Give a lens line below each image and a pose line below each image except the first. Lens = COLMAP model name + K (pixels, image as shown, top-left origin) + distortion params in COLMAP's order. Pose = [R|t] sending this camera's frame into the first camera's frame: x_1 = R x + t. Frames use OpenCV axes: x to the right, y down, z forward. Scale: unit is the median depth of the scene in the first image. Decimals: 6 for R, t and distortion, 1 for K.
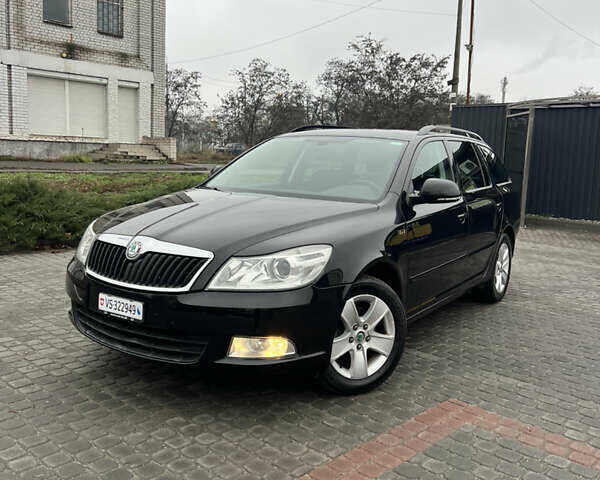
lens RADIAL K [[617.2, 0, 300.1], [0, 617.2, 239.6], [0, 0, 1]] dist [0.024017, 0.000000]
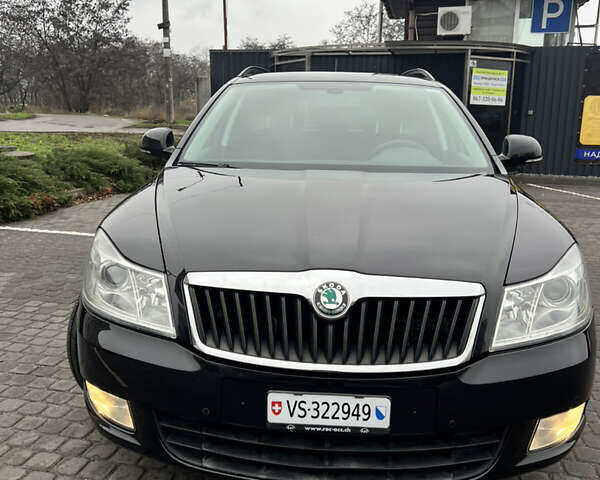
lens RADIAL K [[617.2, 0, 299.8], [0, 617.2, 237.7], [0, 0, 1]] dist [0.024017, 0.000000]
pose [[0.865428, -0.121895, 0.485980, -0.143113], [0.084343, 0.991556, 0.098509, -0.023895], [-0.493884, -0.044263, 0.868400, 0.146114]]
